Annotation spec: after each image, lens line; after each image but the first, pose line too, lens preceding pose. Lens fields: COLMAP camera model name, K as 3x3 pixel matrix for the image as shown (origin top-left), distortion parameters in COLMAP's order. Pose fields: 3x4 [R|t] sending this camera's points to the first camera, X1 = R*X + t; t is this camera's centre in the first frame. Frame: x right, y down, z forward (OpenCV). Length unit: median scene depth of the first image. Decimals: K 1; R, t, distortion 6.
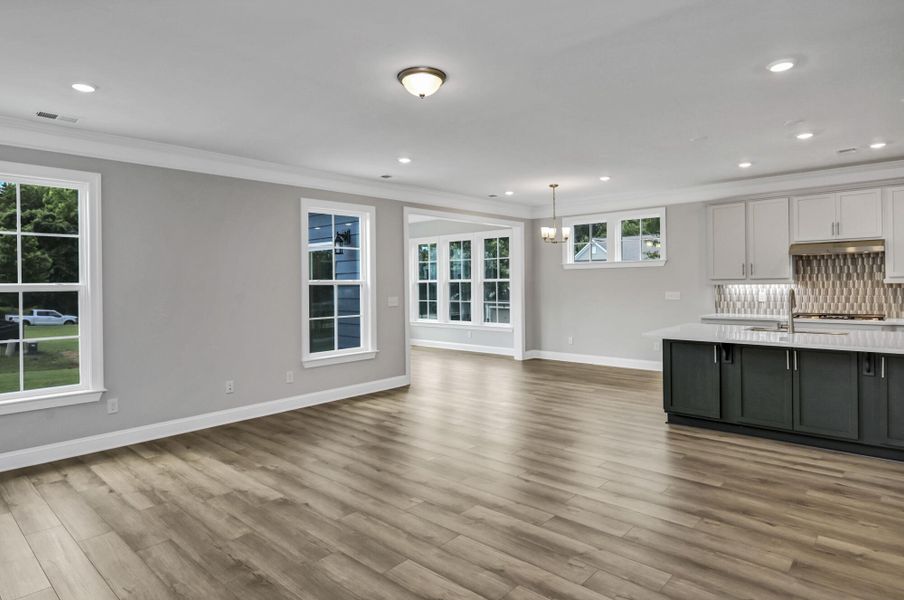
lens RADIAL K [[509.9, 0, 451.7], [0, 509.9, 285.0], [0, 0, 1]] dist [-0.004226, -0.001506]
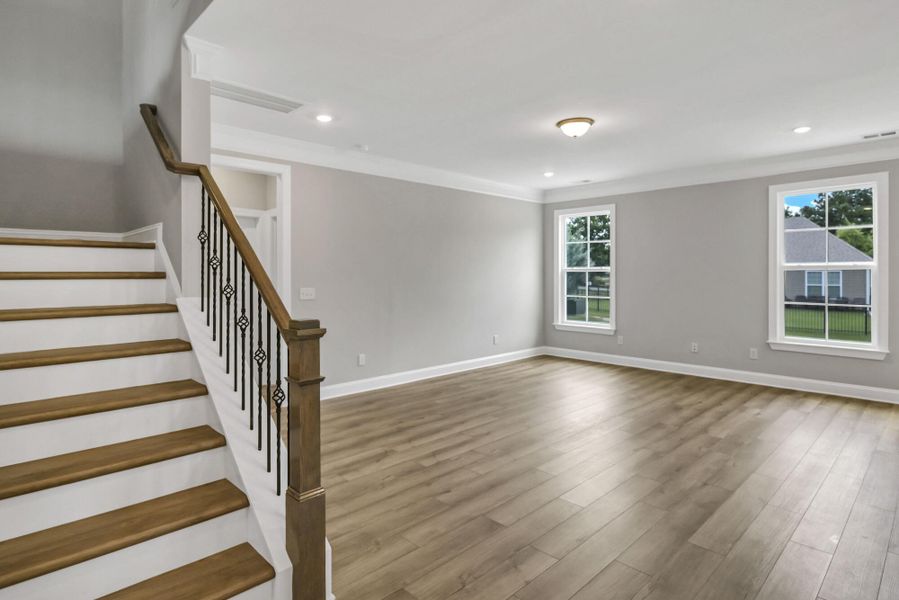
lens RADIAL K [[488.1, 0, 449.1], [0, 488.1, 270.5], [0, 0, 1]] dist [-0.000314, -0.000216]
pose [[-0.061801, 0.013938, -0.997991, 1.304104], [0.003946, 0.999898, 0.013720, -0.022633], [0.998081, -0.003090, -0.061850, 0.712474]]
